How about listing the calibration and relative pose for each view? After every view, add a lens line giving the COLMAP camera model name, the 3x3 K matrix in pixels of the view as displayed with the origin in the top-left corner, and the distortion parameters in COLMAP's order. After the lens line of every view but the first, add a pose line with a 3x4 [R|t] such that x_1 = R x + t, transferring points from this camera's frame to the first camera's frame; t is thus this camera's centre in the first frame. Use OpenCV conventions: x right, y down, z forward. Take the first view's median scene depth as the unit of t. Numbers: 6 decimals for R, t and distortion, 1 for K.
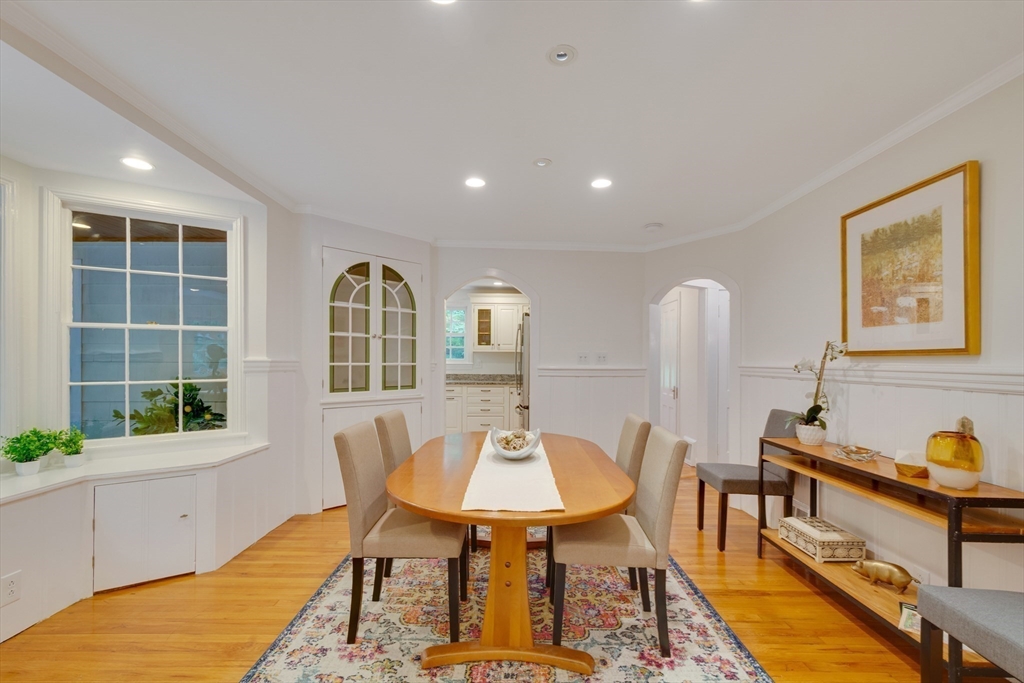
lens RADIAL K [[456.1, 0, 509.6], [0, 456.1, 354.8], [0, 0, 1]] dist [0.019607, -0.005609]
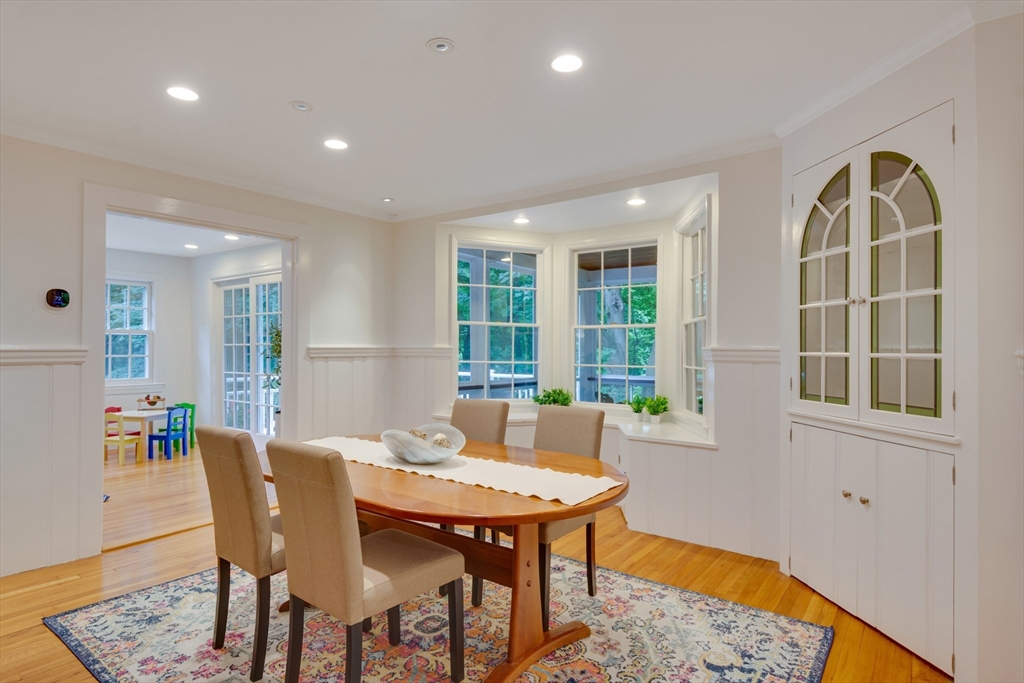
lens RADIAL K [[556.7, 0, 506.4], [0, 556.7, 345.2], [0, 0, 1]] dist [-0.003660, -0.000668]
pose [[-0.600646, -0.013852, -0.799395, 0.723787], [0.003065, 0.999803, -0.019628, 0.033111], [0.799509, -0.014239, -0.600485, 1.733429]]
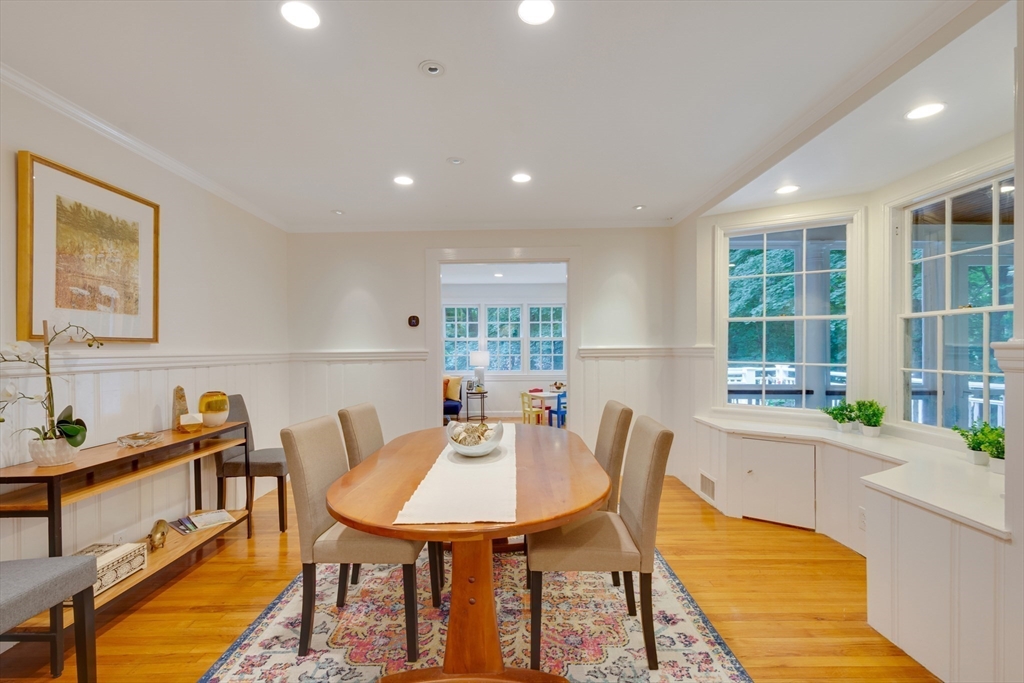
lens RADIAL K [[456.1, 0, 509.6], [0, 456.1, 354.8], [0, 0, 1]] dist [0.019607, -0.005609]
pose [[-1.000000, 0.000103, 0.000874, -0.054652], [0.000103, 1.000000, -0.000578, 0.028354], [-0.000874, -0.000578, -0.999999, 1.908118]]
